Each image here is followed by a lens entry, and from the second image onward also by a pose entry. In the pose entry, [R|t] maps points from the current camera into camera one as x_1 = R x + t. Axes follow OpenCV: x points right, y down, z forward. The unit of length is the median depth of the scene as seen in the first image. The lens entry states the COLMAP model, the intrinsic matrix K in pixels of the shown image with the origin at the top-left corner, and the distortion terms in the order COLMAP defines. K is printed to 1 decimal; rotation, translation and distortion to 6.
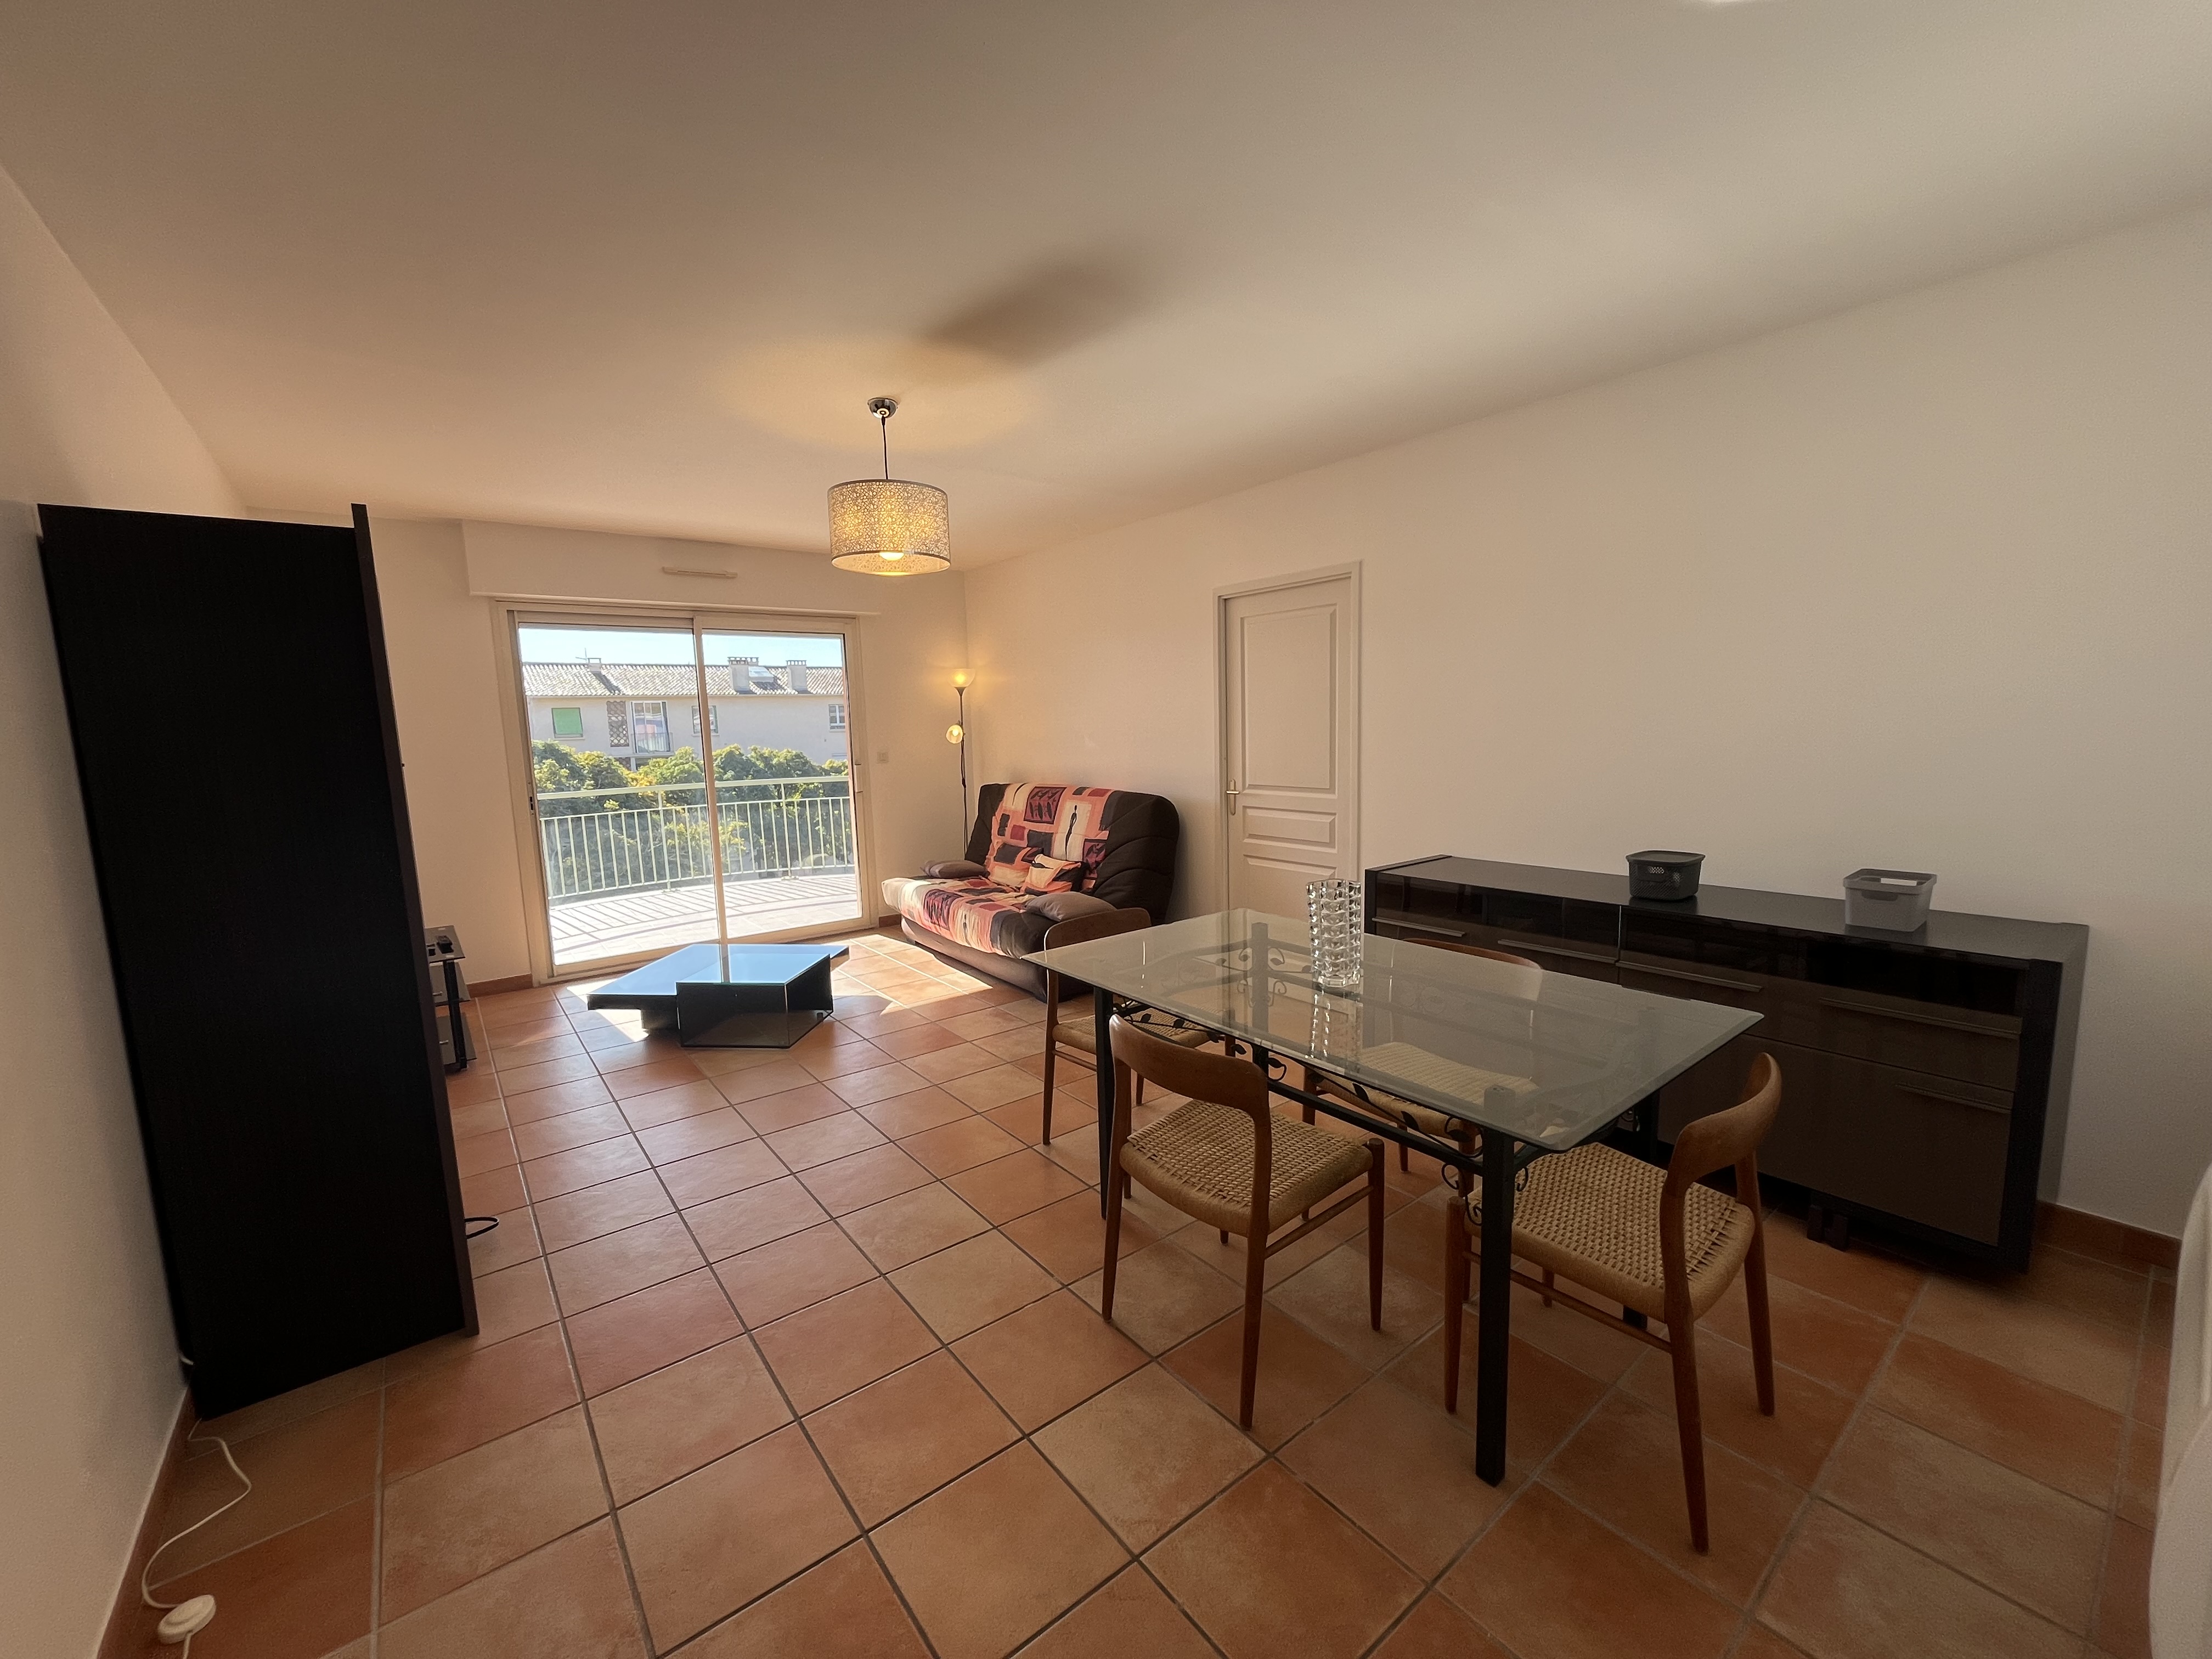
lens RADIAL K [[888.4, 0, 1110.0], [0, 888.4, 828.8], [0, 0, 1]] dist [0.000487, 0.000002]
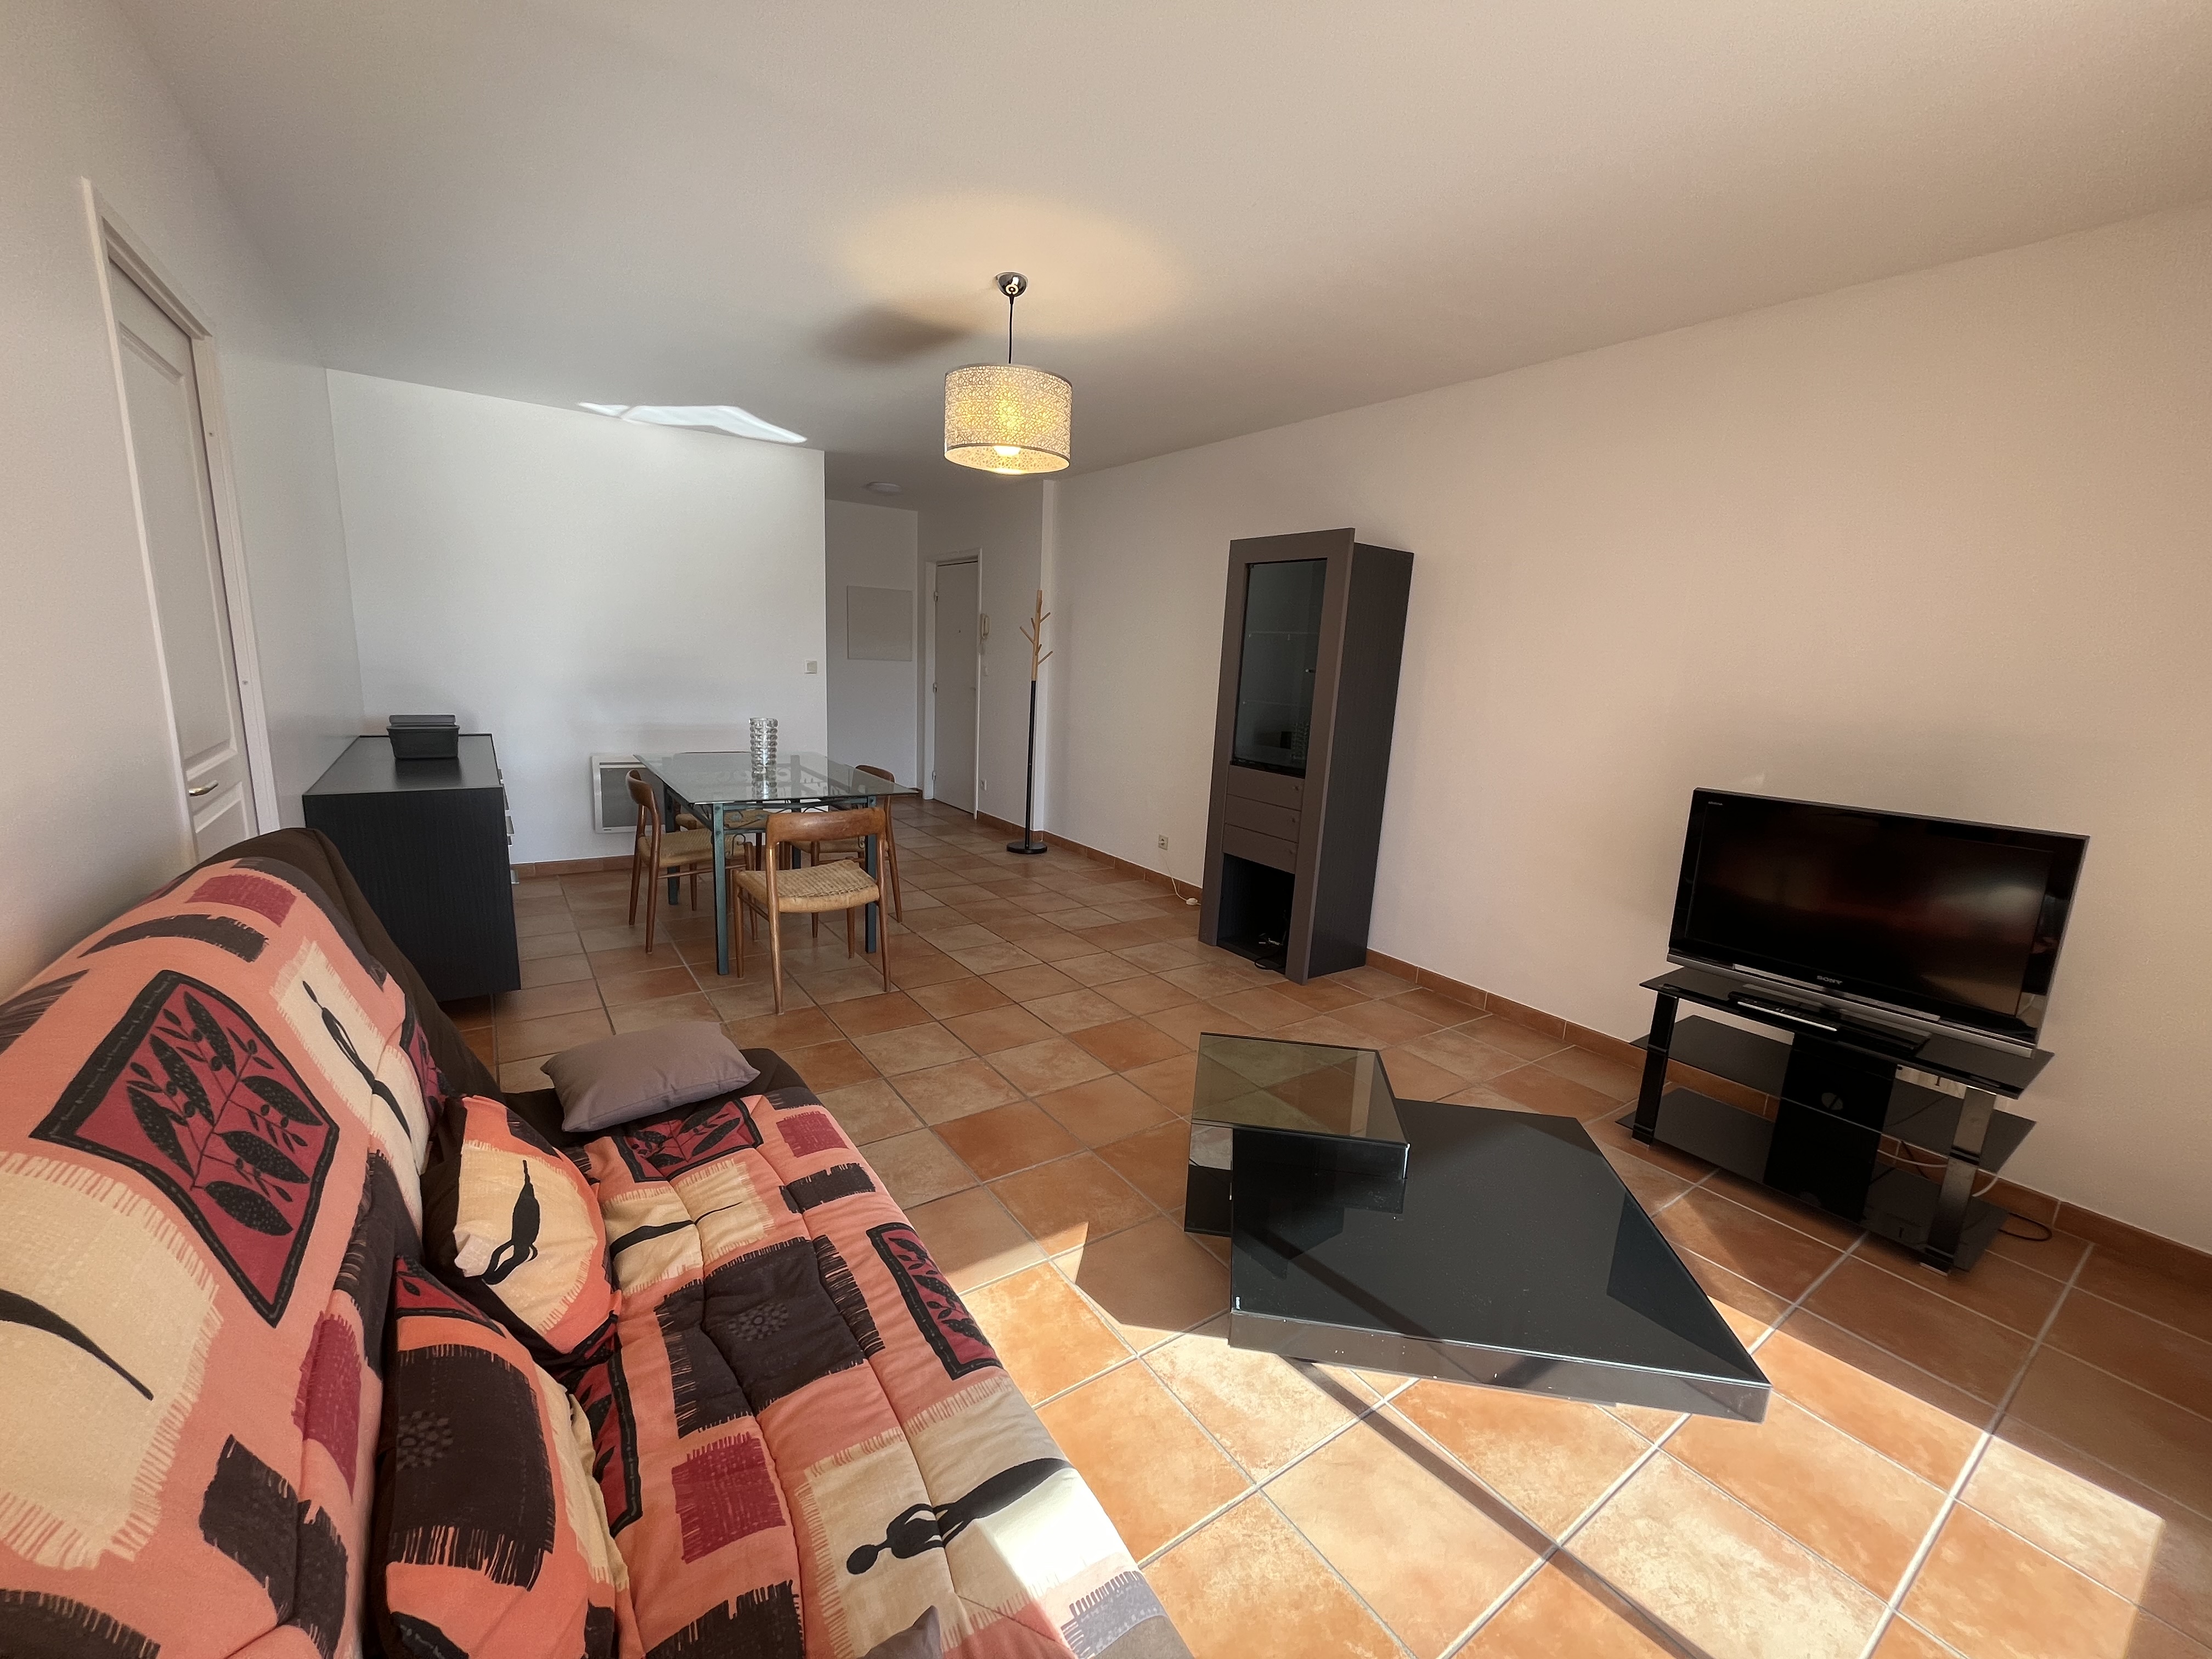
lens RADIAL K [[888.4, 0, 1104.6], [0, 888.4, 831.6], [0, 0, 1]] dist [0.000487, 0.000002]
pose [[-0.997654, -0.036146, 0.058140, -0.296030], [-0.015816, 0.947971, 0.317962, -0.161788], [-0.066609, 0.316297, -0.946319, 1.422051]]
